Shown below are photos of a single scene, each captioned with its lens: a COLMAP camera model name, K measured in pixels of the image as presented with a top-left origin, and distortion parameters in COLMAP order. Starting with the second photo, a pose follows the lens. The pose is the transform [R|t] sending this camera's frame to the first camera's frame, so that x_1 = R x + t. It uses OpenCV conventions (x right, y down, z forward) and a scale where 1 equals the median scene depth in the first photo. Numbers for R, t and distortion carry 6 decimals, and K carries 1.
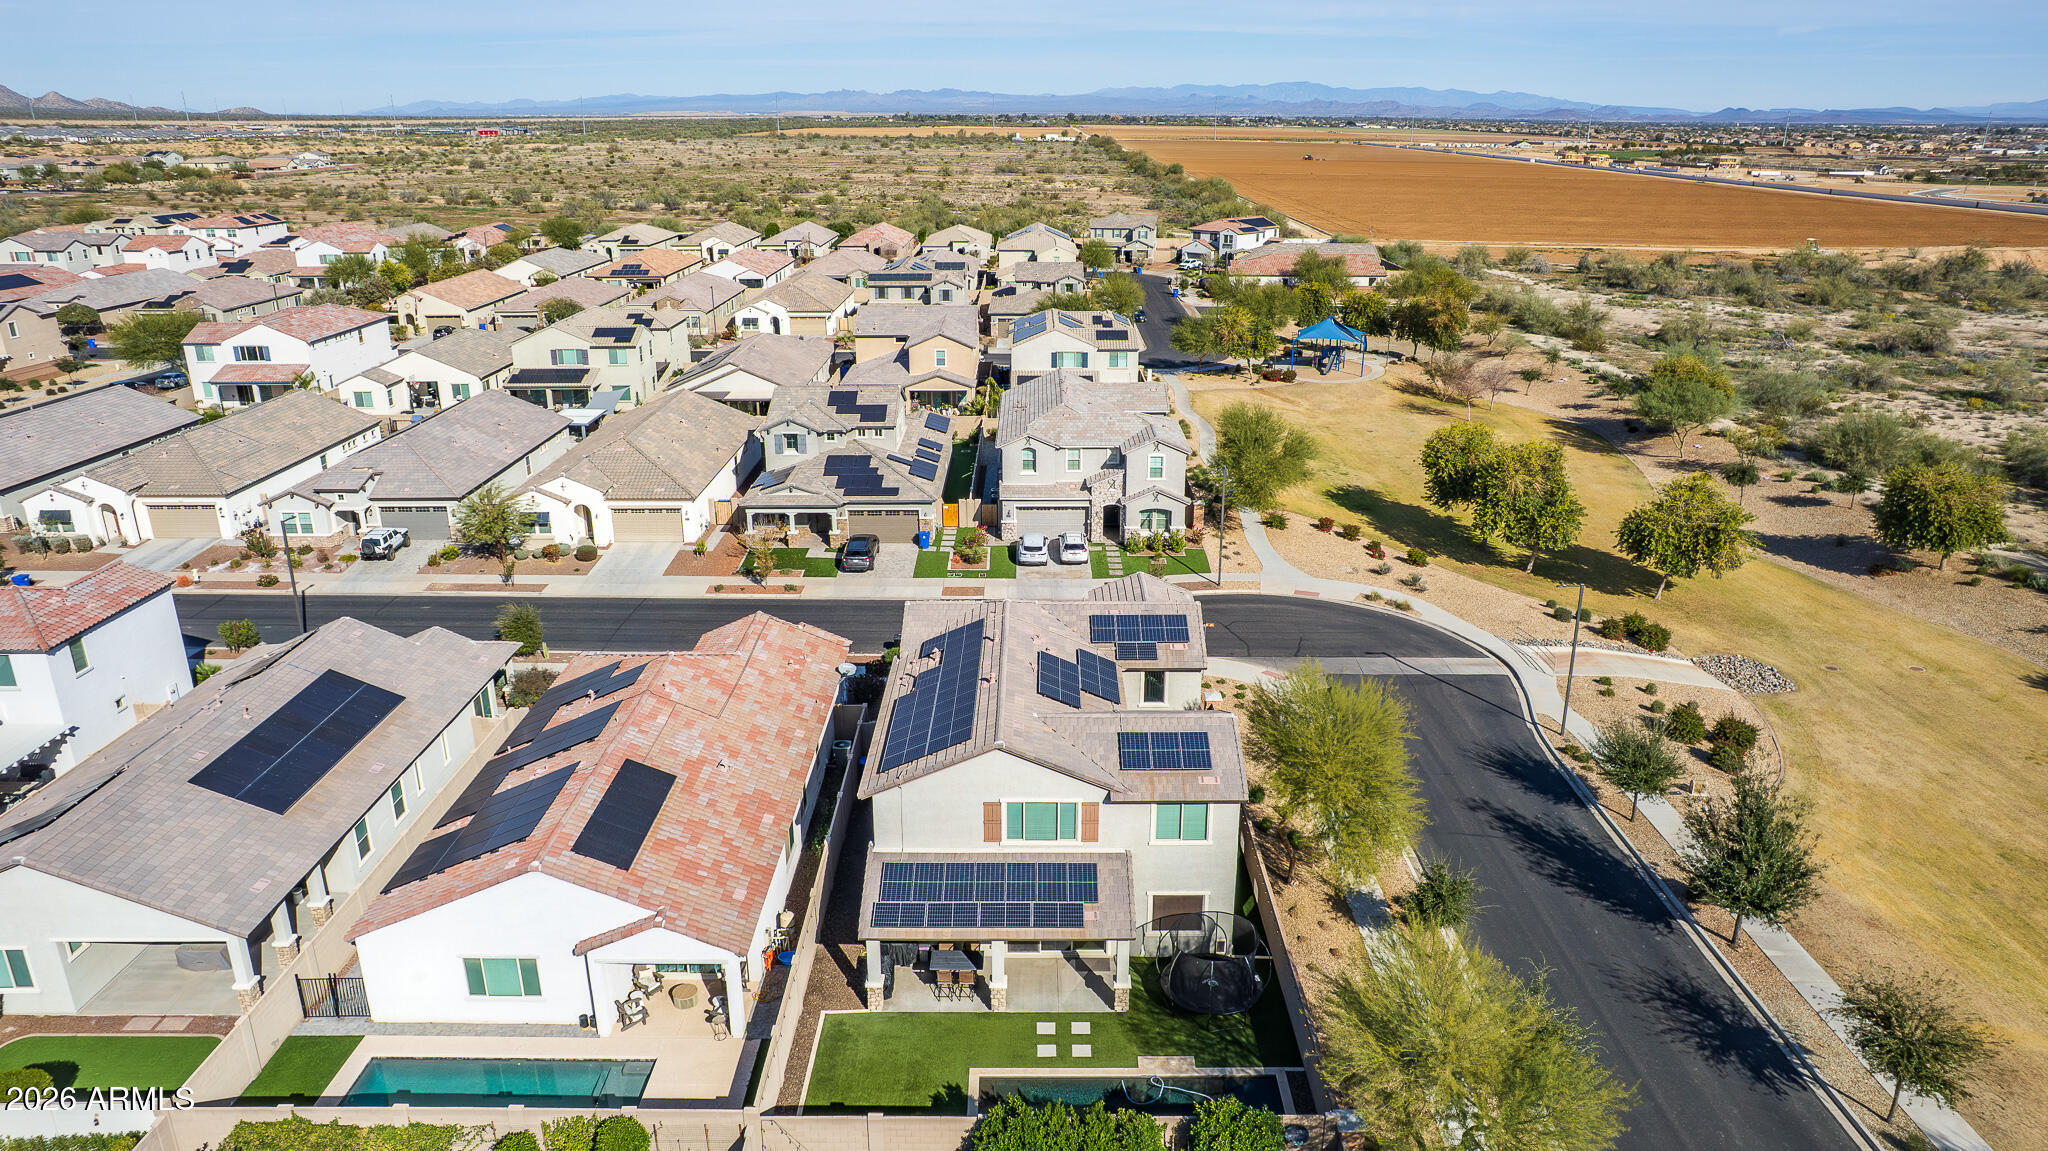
lens RADIAL K [[1329.0, 0, 1040.5], [0, 1329.0, 573.8], [0, 0, 1]] dist [-0.076785, 0.070148]
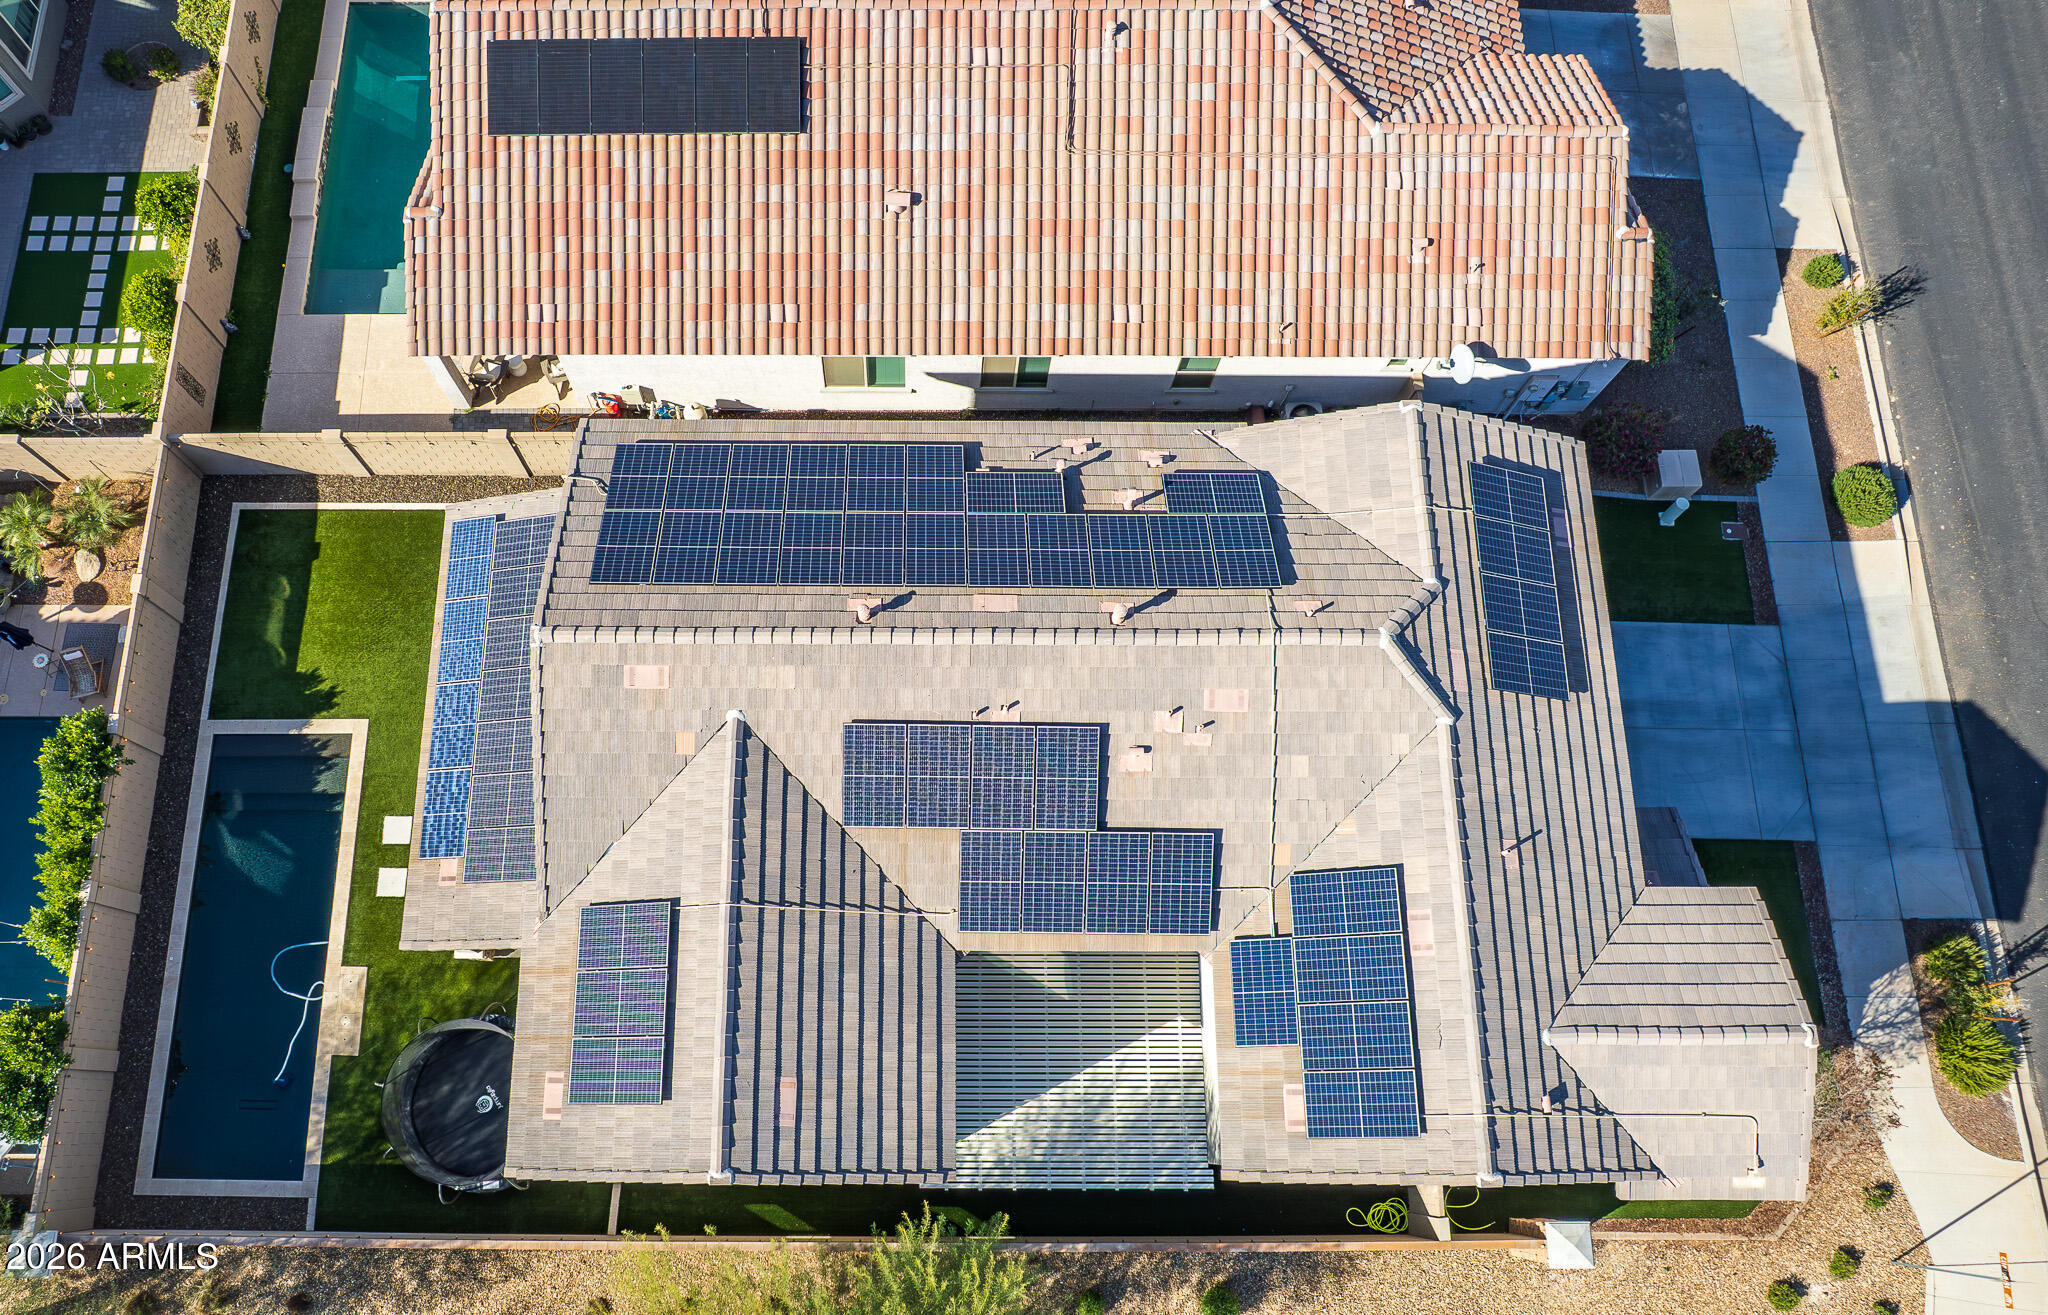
lens RADIAL K [[1513.4, 0, 906.7], [0, 1513.4, 661.7], [0, 0, 1]] dist [-0.086404, 0.077156]
pose [[-0.007214, 0.954085, -0.299450, 0.071643], [-0.329127, 0.280508, 0.901660, -0.207221], [0.944258, 0.105062, 0.311991, 0.485530]]
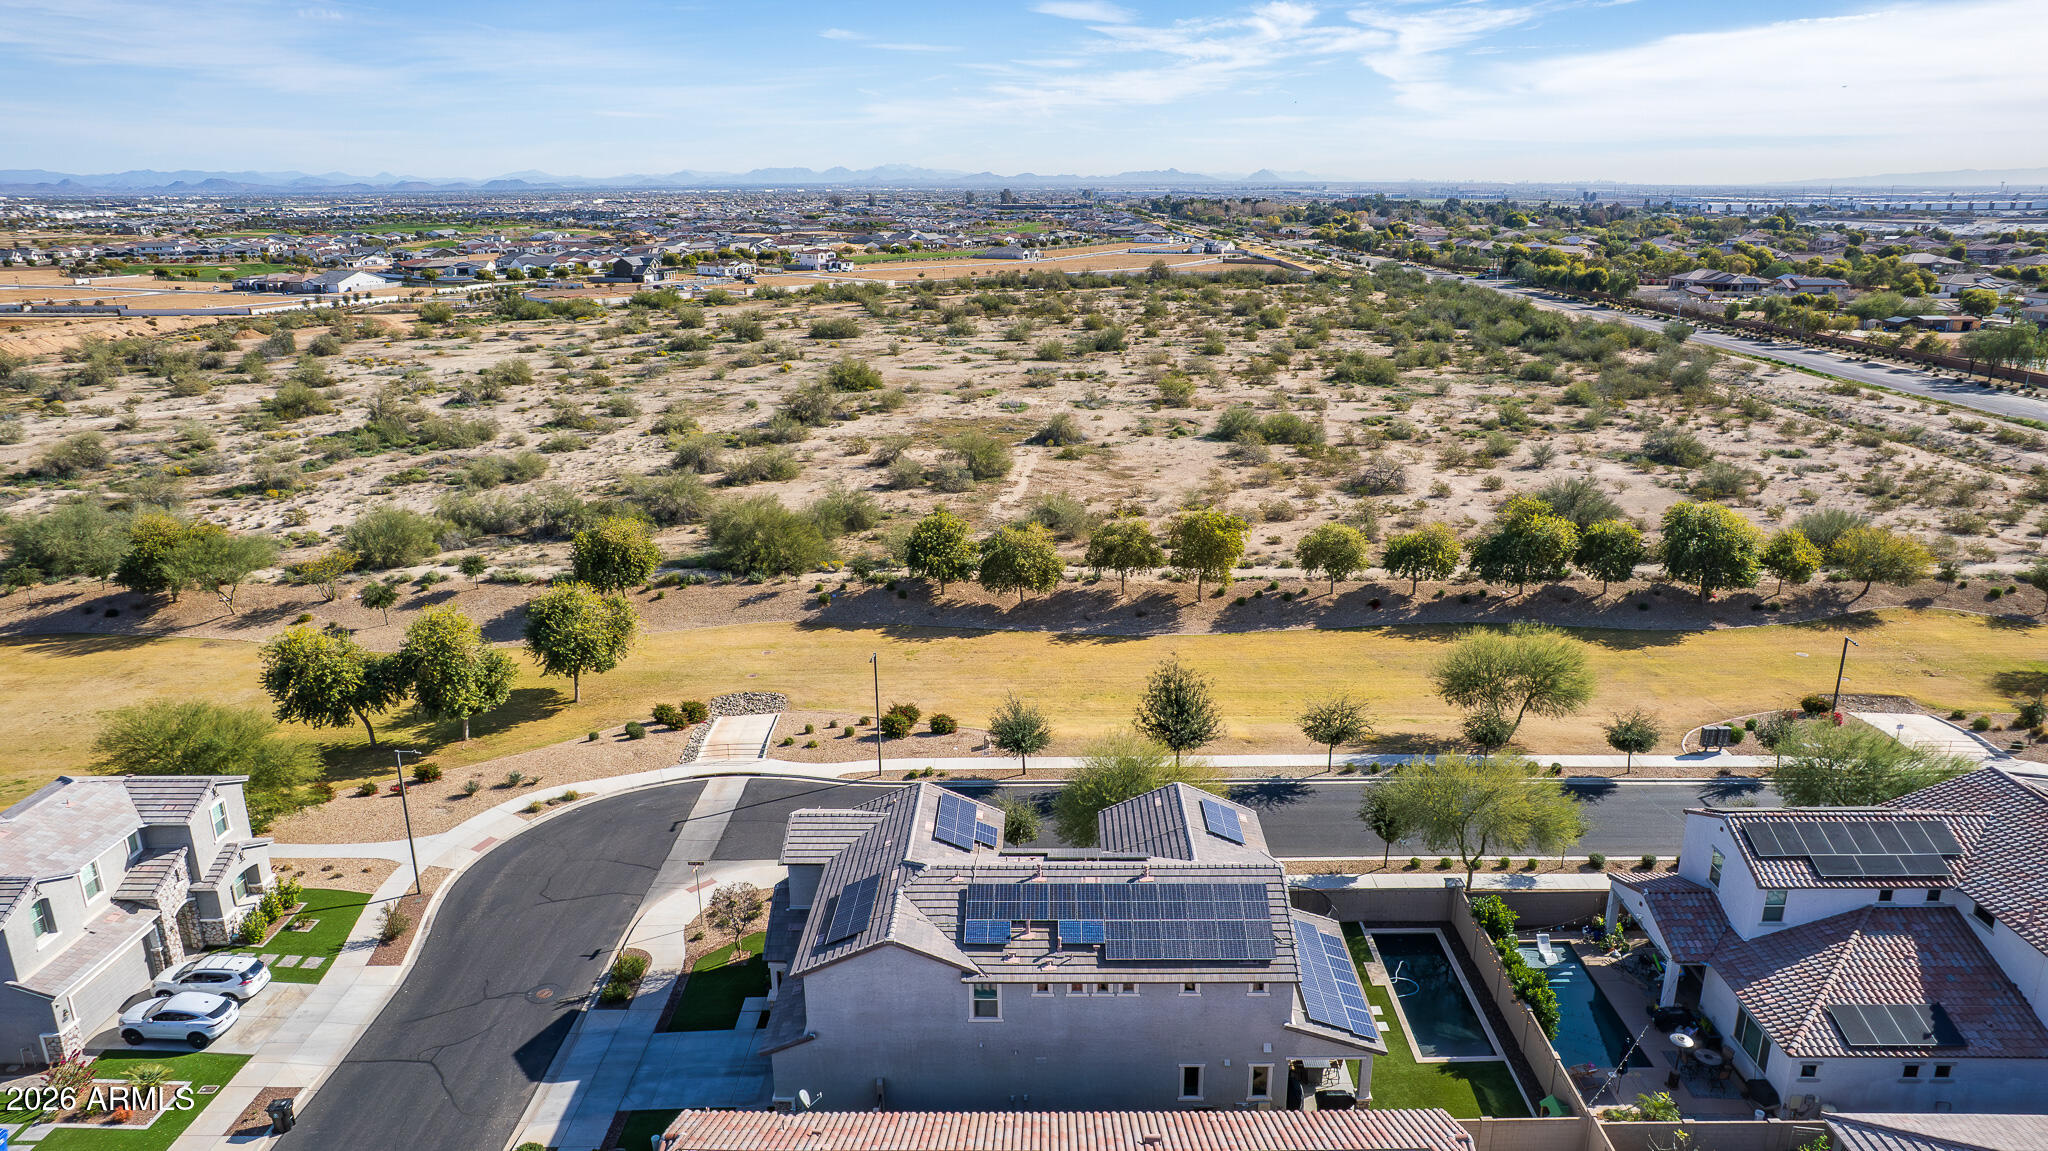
lens RADIAL K [[1298.2, 0, 1034.8], [0, 1298.2, 615.6], [0, 0, 1]] dist [-0.080720, 0.064068]
pose [[0.009818, -0.318709, 0.947802, -0.522365], [0.332566, 0.894931, 0.297486, -0.240342], [-0.943029, 0.312286, 0.114778, 0.511144]]
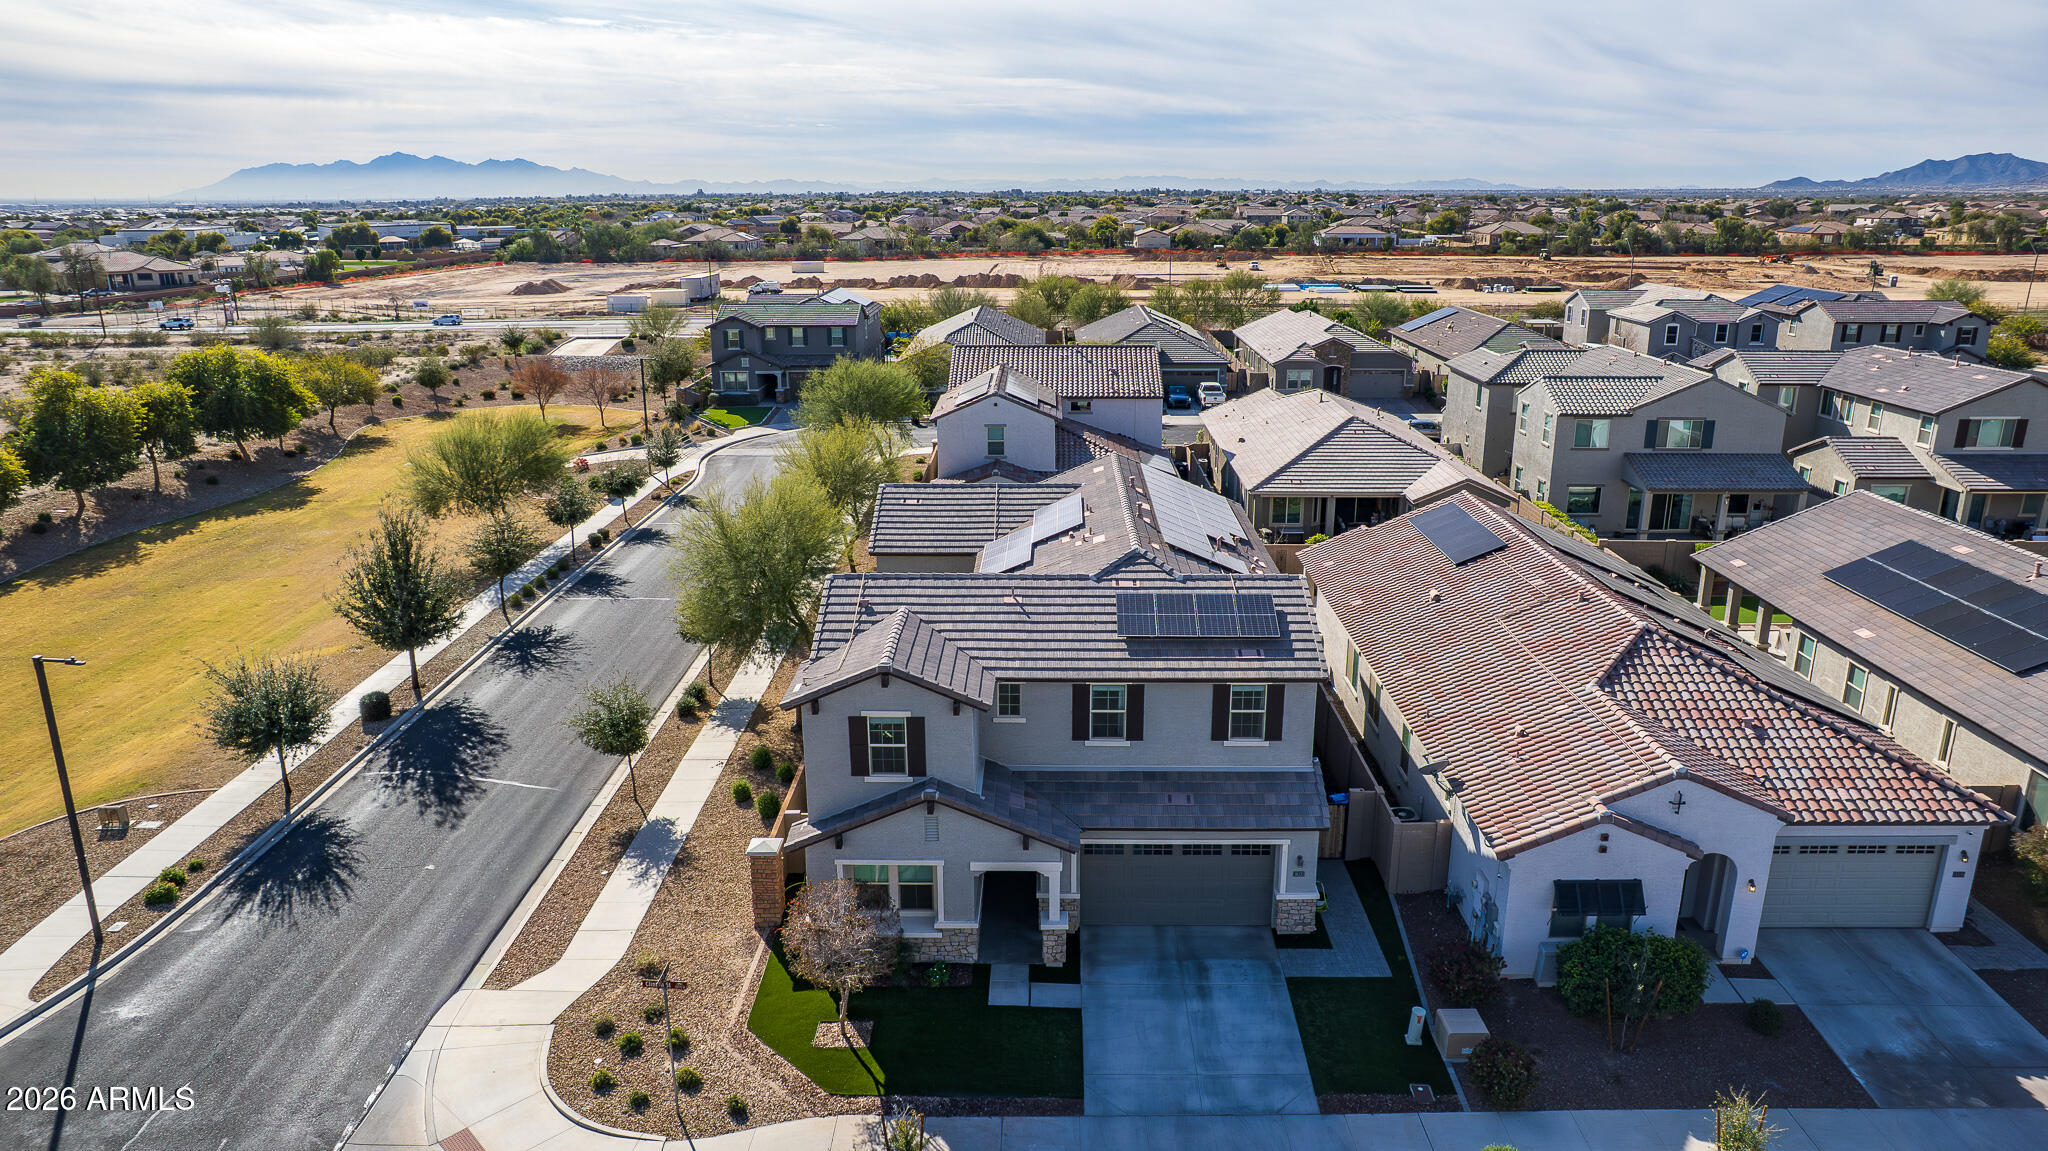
lens RADIAL K [[1344.6, 0, 1037.8], [0, 1344.6, 577.7], [0, 0, 1]] dist [-0.075256, 0.065777]
pose [[-0.999942, -0.001226, 0.010674, 0.010458], [0.005217, 0.813113, 0.582082, -0.226554], [-0.009393, 0.582105, -0.813060, 1.006860]]
